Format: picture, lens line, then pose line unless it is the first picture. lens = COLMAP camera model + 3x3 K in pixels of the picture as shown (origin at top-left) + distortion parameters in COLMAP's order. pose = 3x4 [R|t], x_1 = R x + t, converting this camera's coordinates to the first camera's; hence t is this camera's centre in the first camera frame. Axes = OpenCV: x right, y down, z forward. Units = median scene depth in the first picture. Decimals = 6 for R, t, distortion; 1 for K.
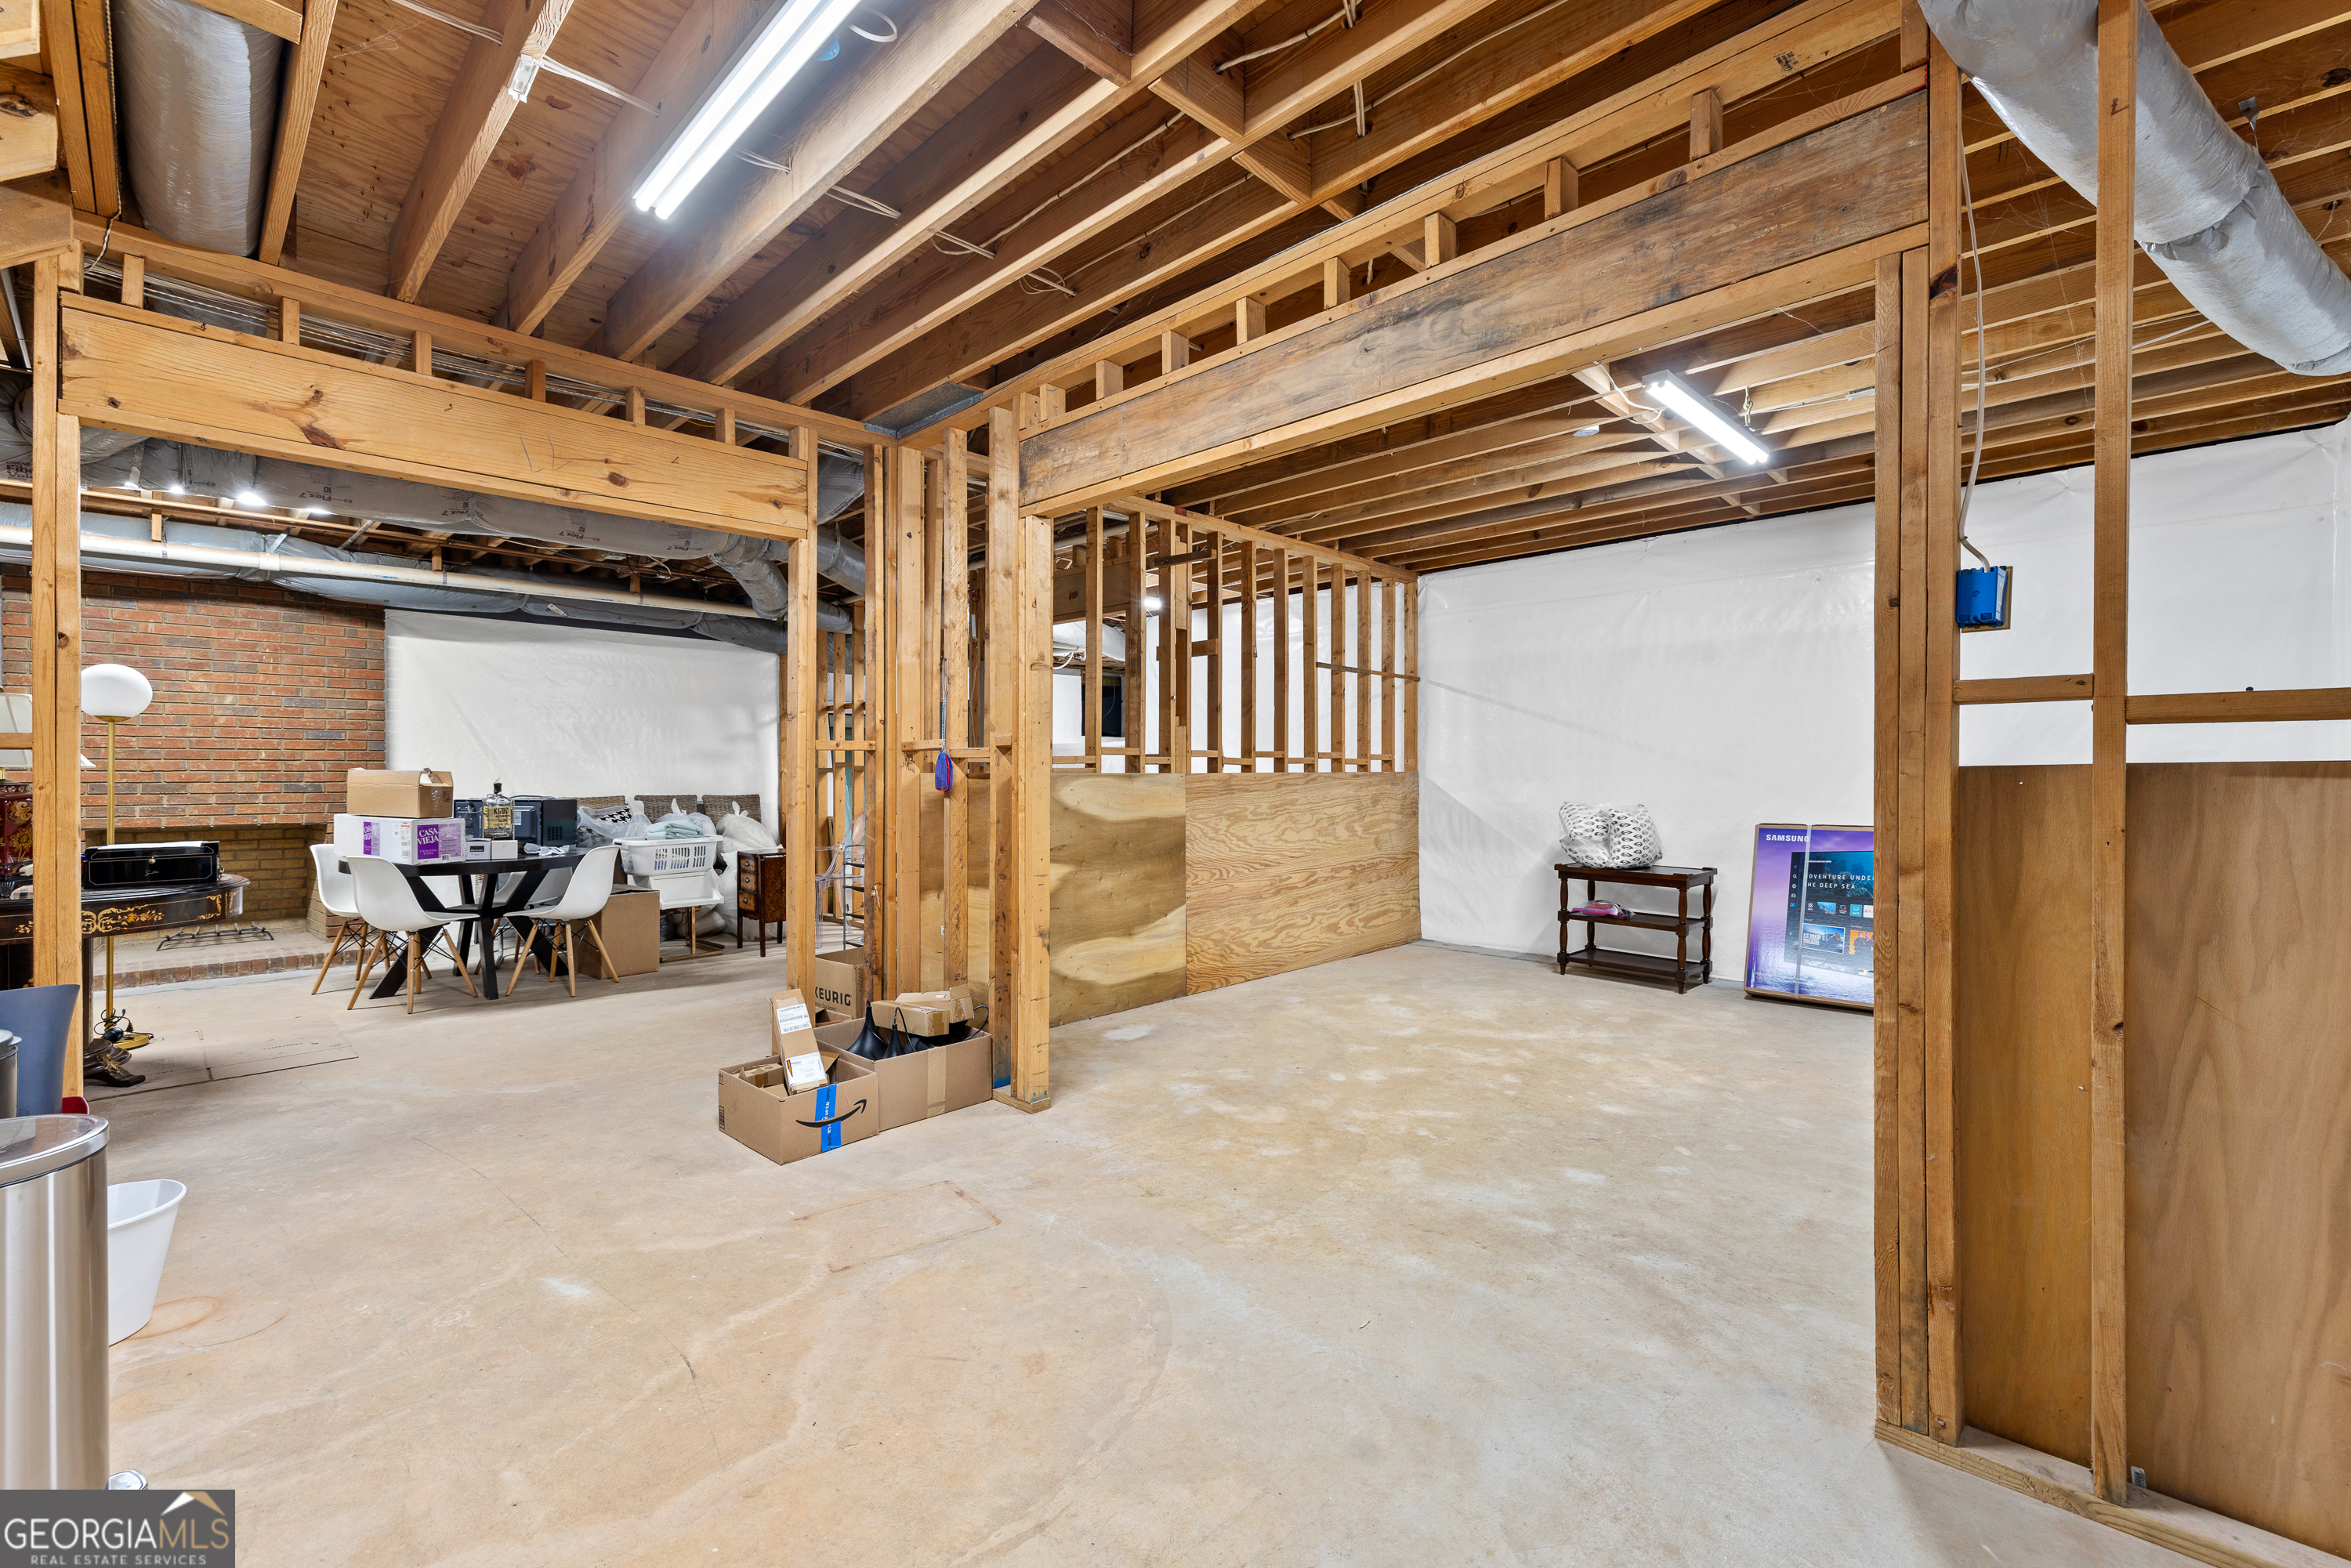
lens RADIAL K [[984.9, 0, 1170.8], [0, 984.9, 773.8], [0, 0, 1]] dist [-0.000296, 0.000026]
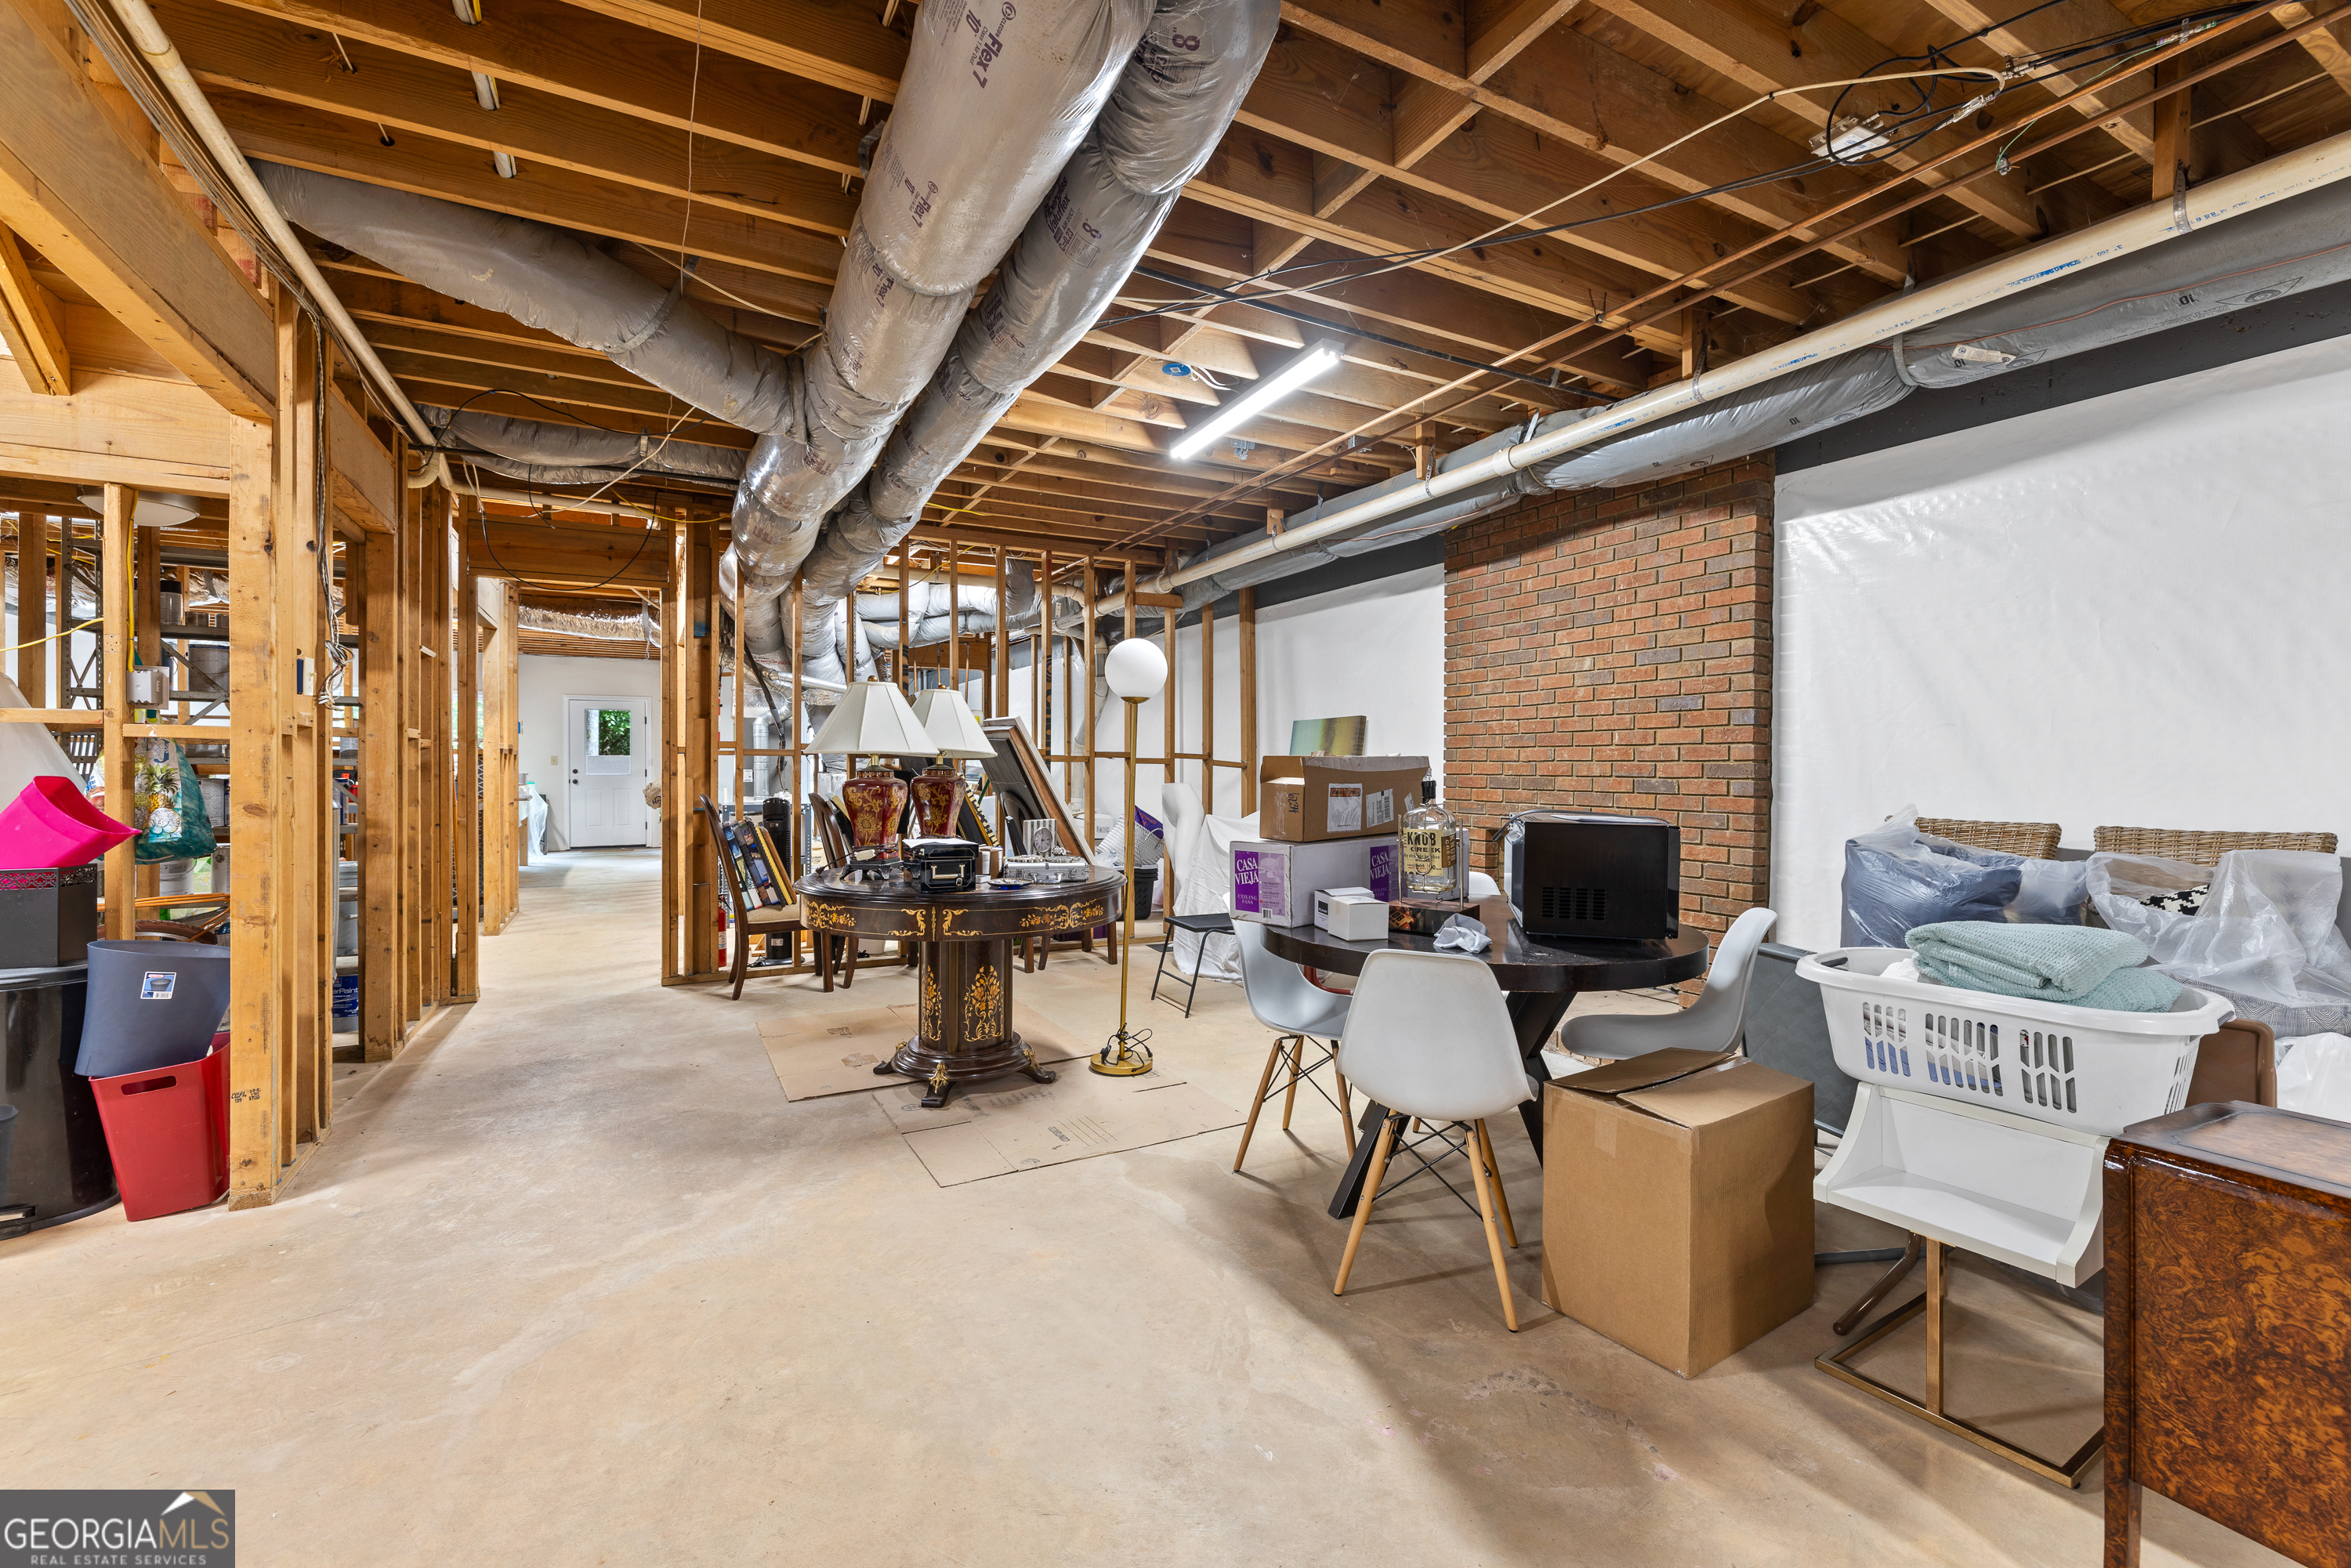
lens RADIAL K [[984.9, 0, 1170.9], [0, 984.9, 773.7], [0, 0, 1]] dist [-0.000296, 0.000026]
pose [[-0.296581, 0.005464, -0.954992, -0.166724], [-0.004176, 0.999967, 0.007018, 0.002651], [0.954999, 0.006070, -0.296548, 0.937184]]
